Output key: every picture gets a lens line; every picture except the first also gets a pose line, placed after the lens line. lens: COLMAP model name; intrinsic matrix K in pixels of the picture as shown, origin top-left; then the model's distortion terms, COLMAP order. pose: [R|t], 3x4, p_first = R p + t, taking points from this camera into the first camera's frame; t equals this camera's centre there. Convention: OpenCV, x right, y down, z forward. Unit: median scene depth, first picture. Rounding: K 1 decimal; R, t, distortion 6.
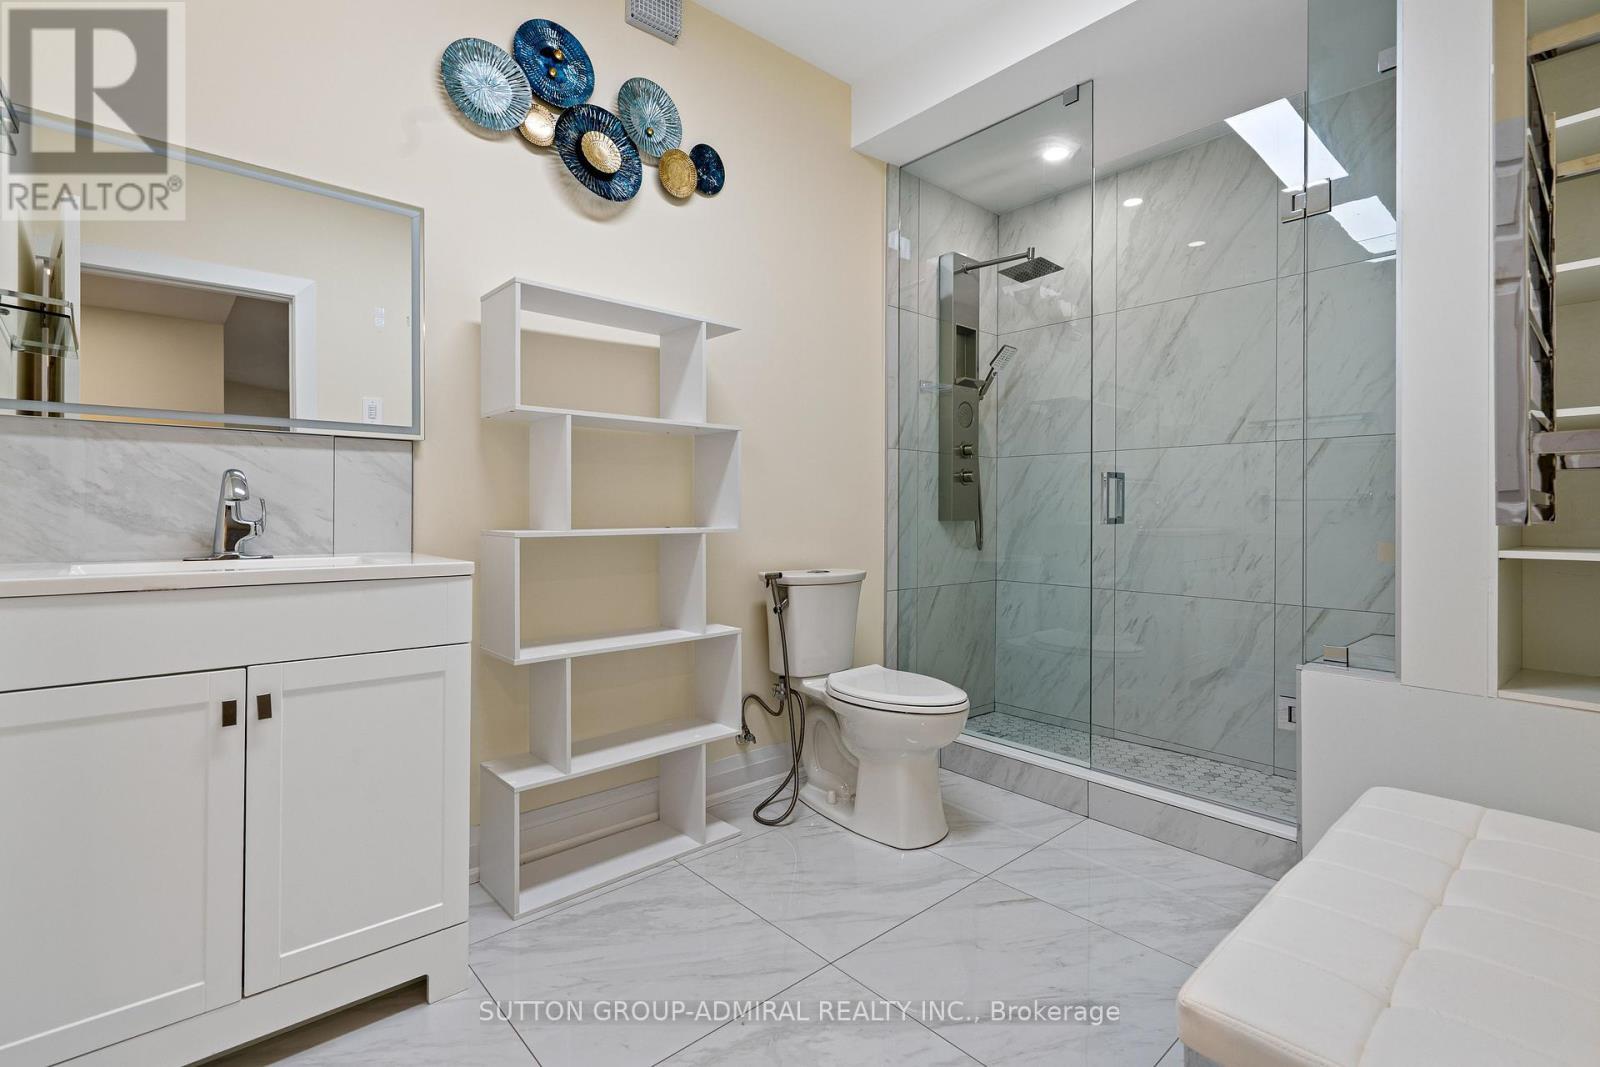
lens RADIAL K [[734.3, 0, 806.0], [0, 734.3, 522.0], [0, 0, 1]] dist [-0.005087, -0.000612]
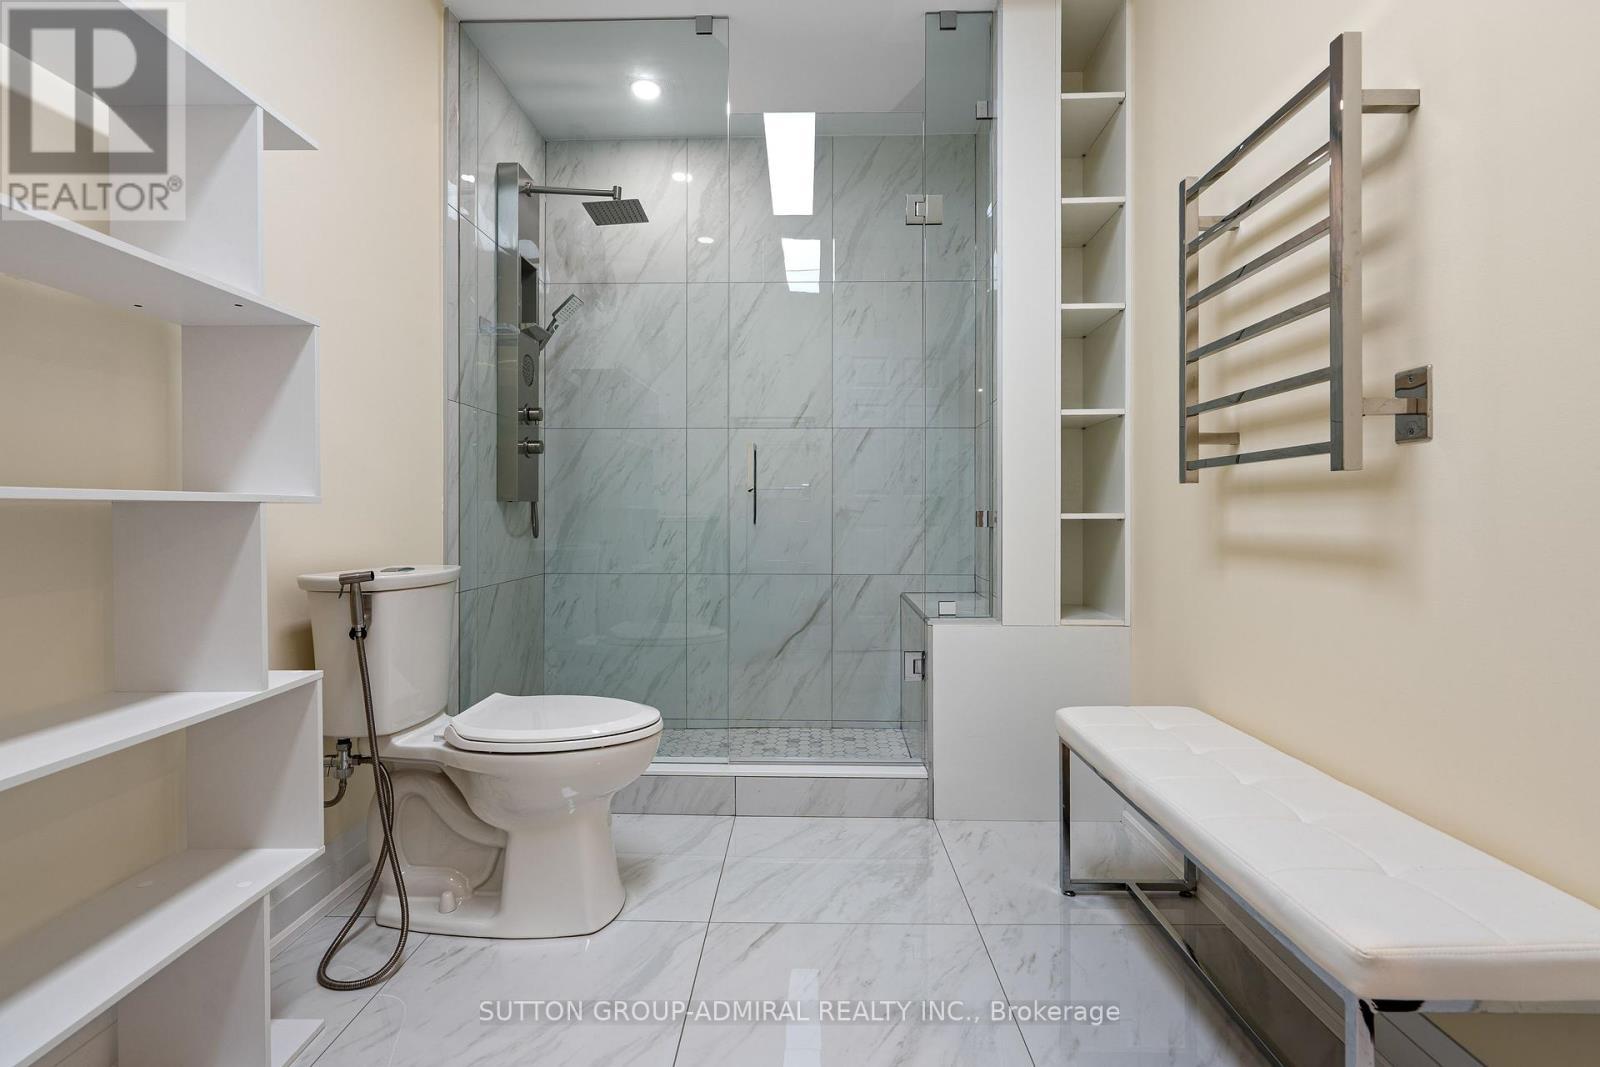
lens RADIAL K [[734.3, 0, 796.9], [0, 734.3, 523.9], [0, 0, 1]] dist [-0.005087, -0.000612]
pose [[0.682865, -0.015680, 0.730376, -0.218656], [0.013770, 0.999868, 0.008592, 0.025537], [-0.730415, 0.004190, 0.682991, 0.288297]]
